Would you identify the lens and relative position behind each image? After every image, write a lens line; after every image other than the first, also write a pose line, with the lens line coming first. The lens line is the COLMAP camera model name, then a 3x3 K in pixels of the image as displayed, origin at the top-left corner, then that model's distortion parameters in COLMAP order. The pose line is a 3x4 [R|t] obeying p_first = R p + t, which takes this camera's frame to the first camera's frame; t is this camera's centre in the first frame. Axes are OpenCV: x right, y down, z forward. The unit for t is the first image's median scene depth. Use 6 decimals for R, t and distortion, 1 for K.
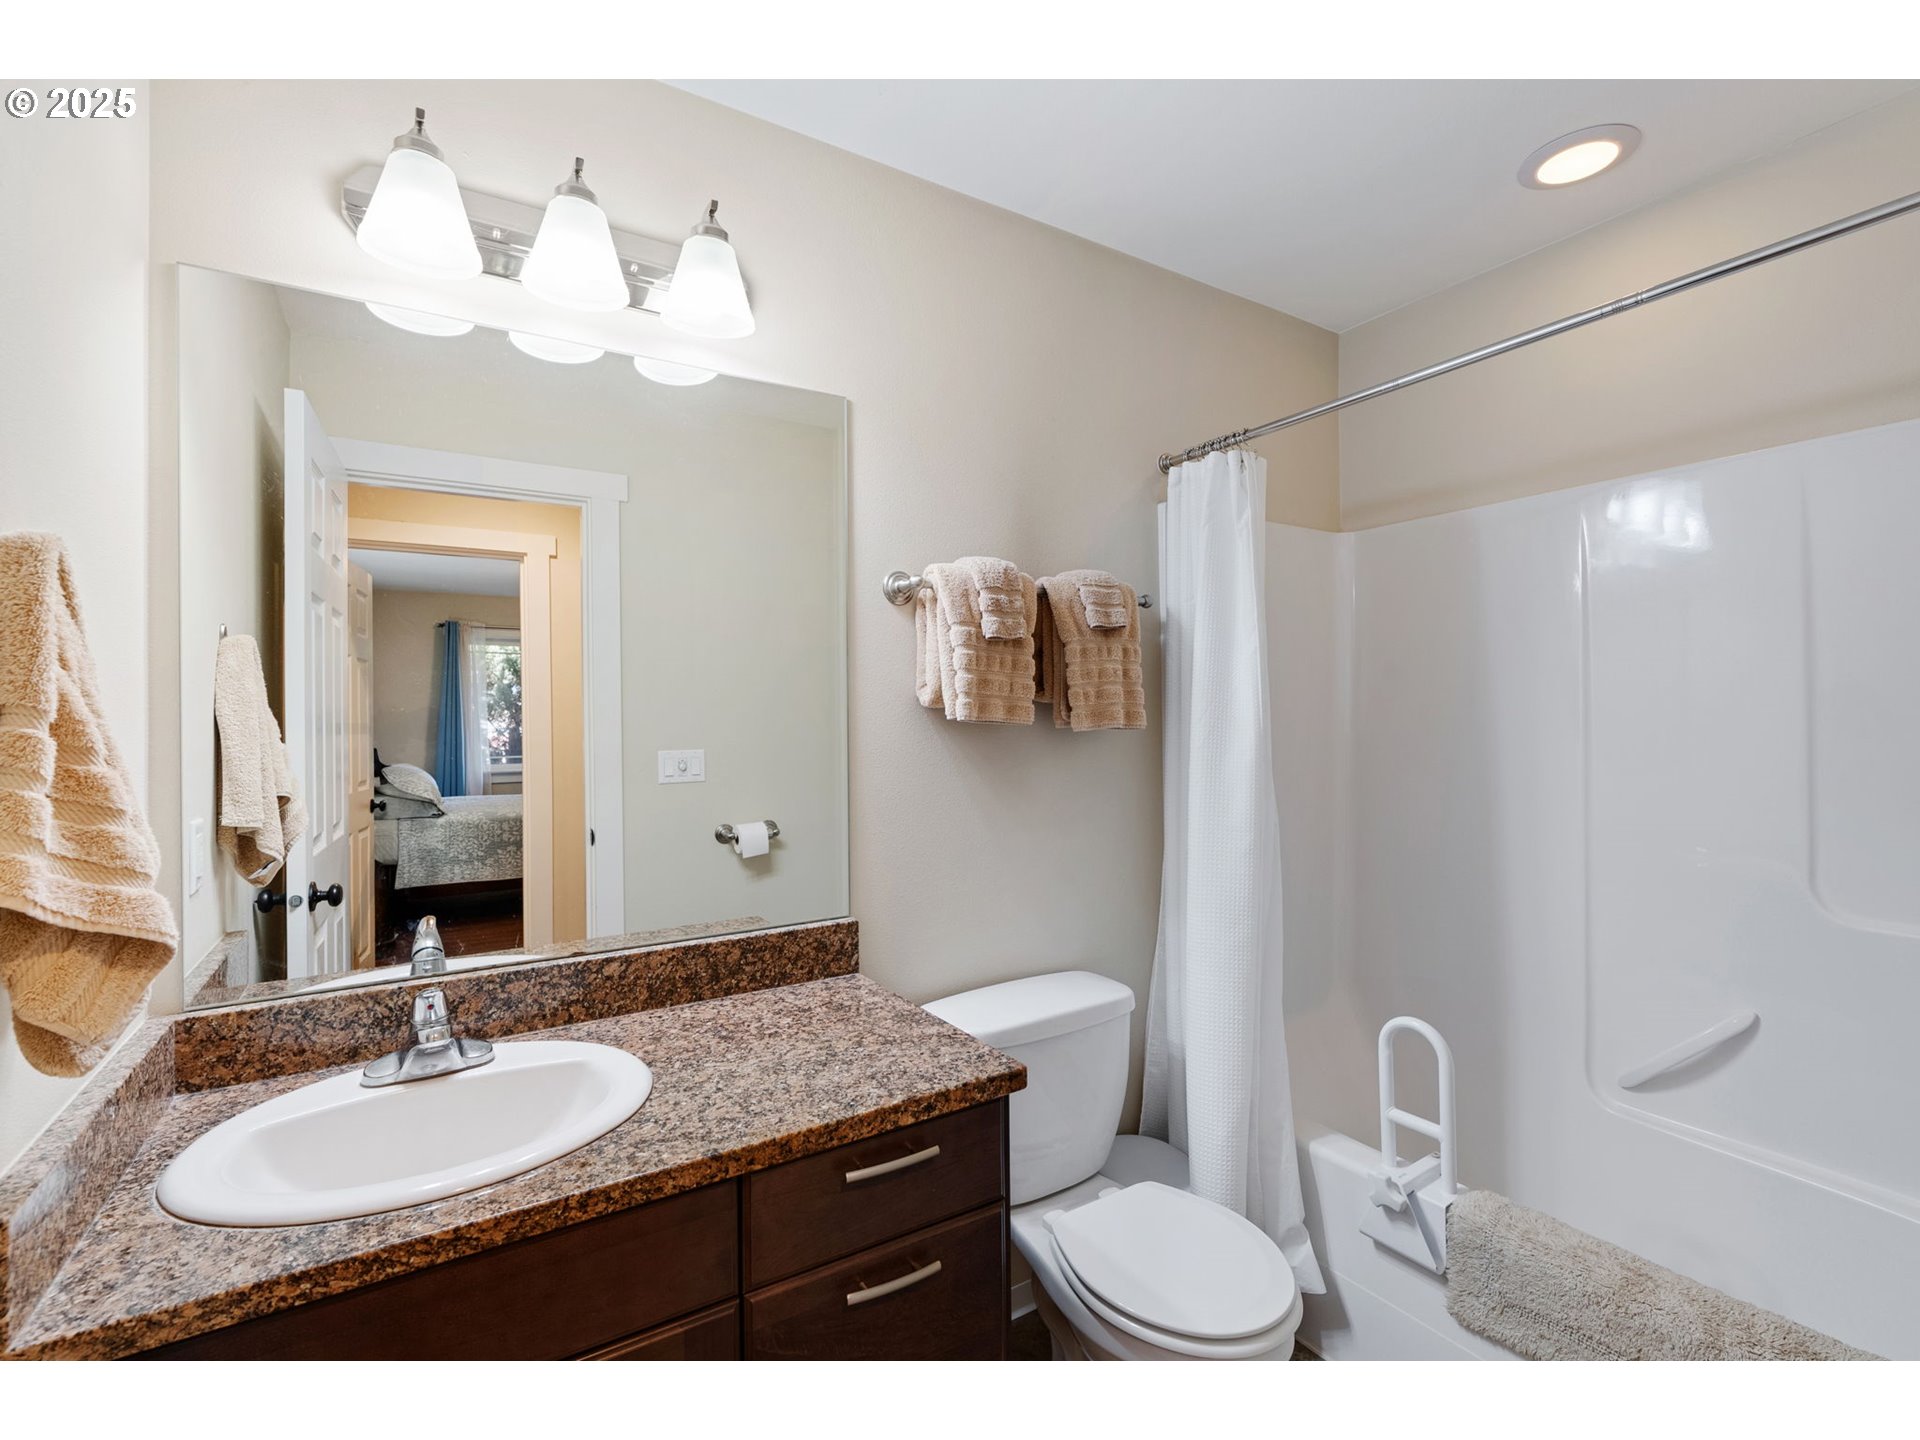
lens RADIAL K [[865.4, 0, 948.9], [0, 865.4, 722.6], [0, 0, 1]] dist [-0.003907, 0.000573]
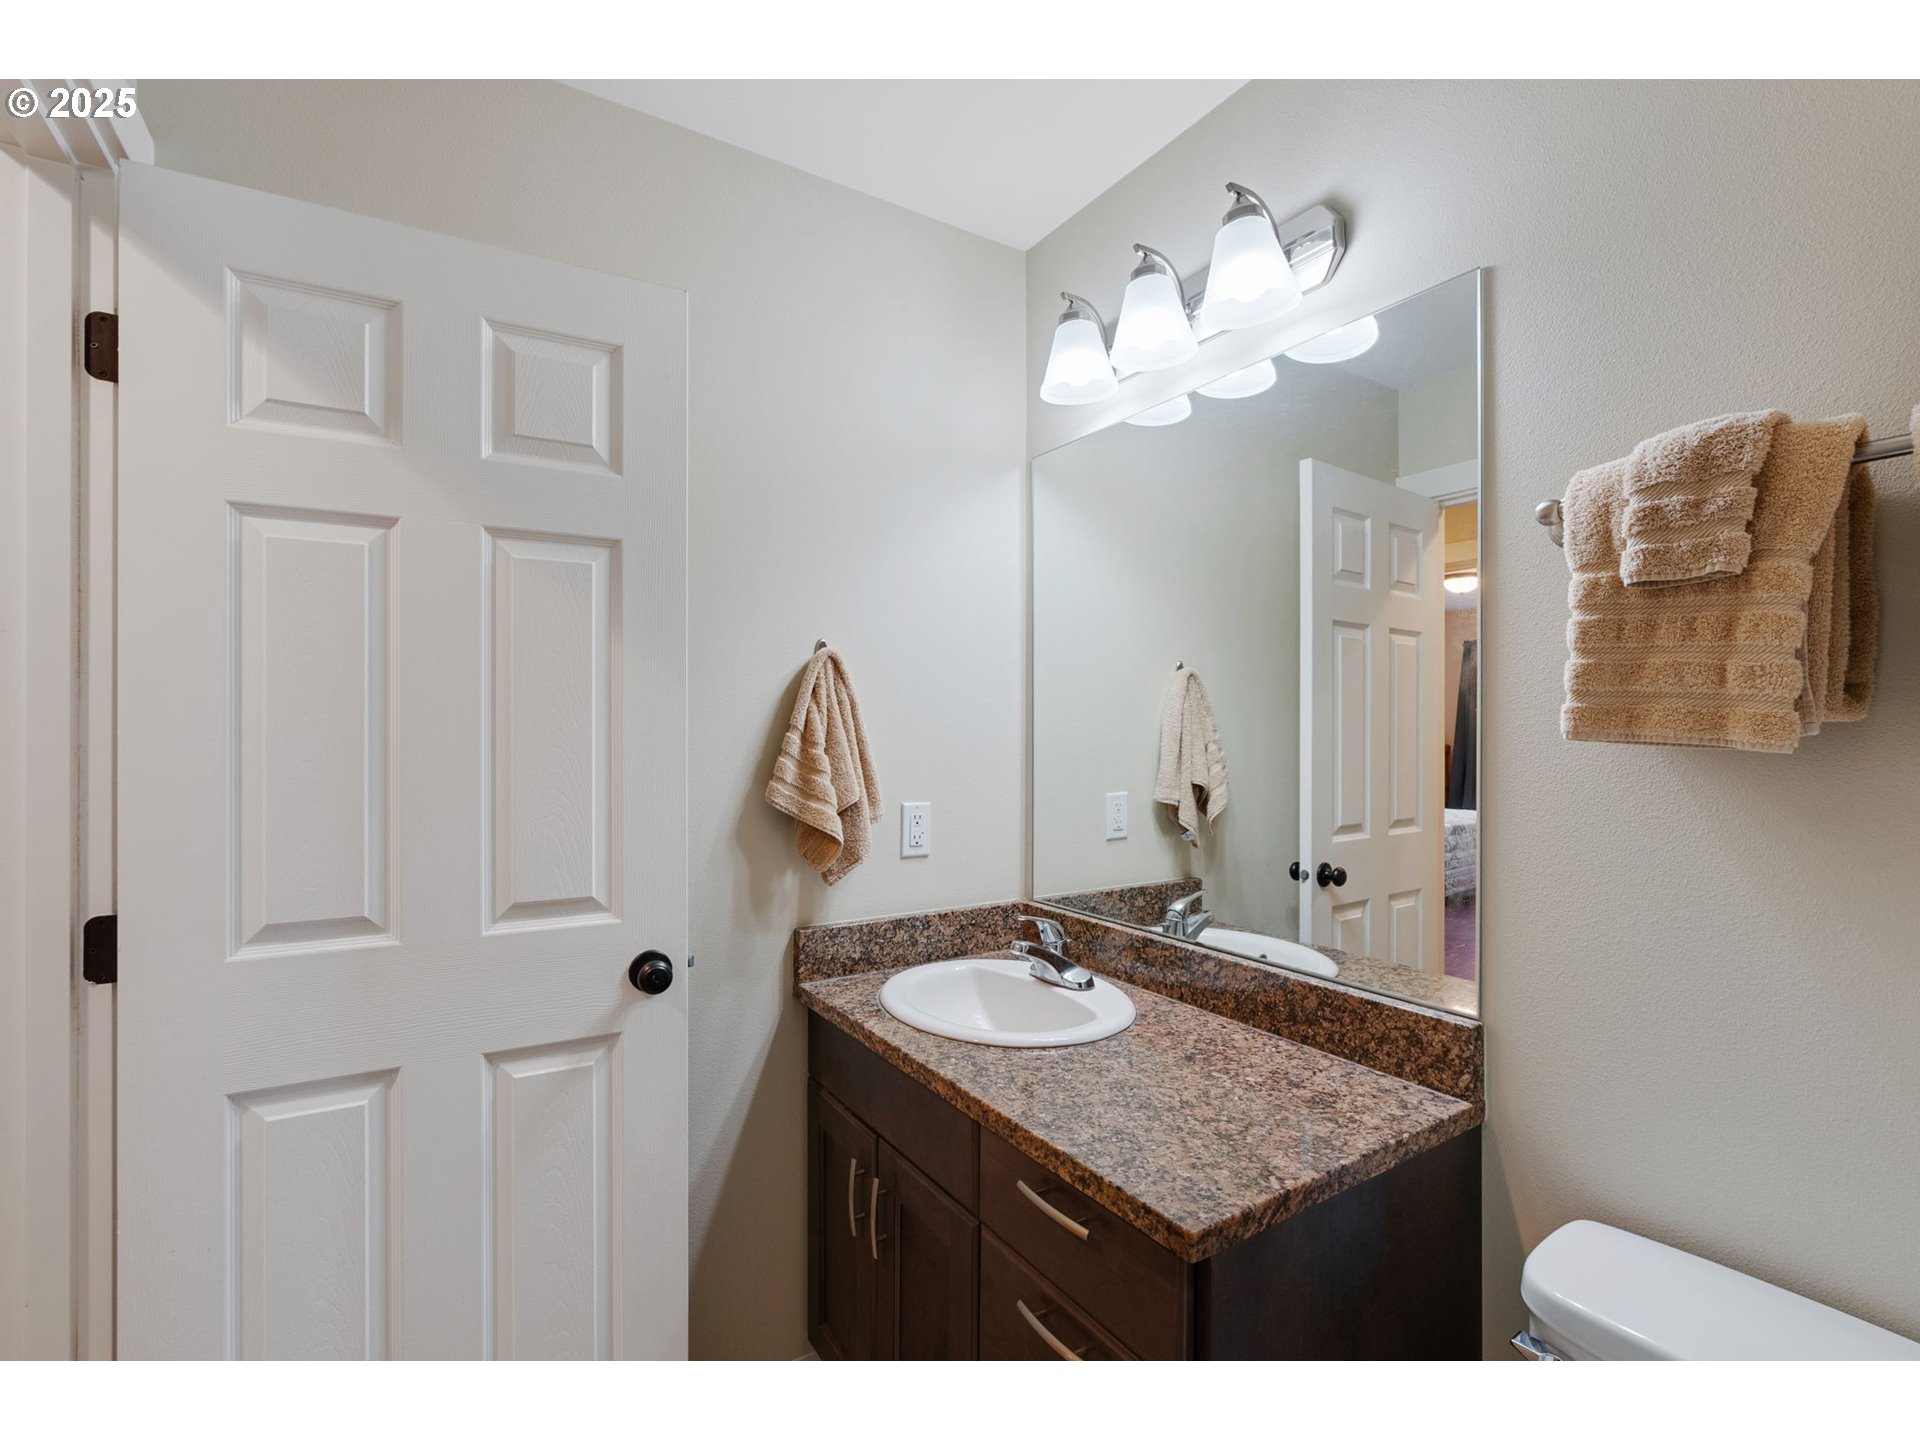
lens RADIAL K [[865.4, 0, 953.0], [0, 865.4, 724.8], [0, 0, 1]] dist [-0.003907, 0.000573]
pose [[0.014020, 0.005445, -0.999887, 0.710850], [-0.004481, 0.999975, 0.005383, -0.016041], [0.999892, 0.004405, 0.014044, 0.717850]]
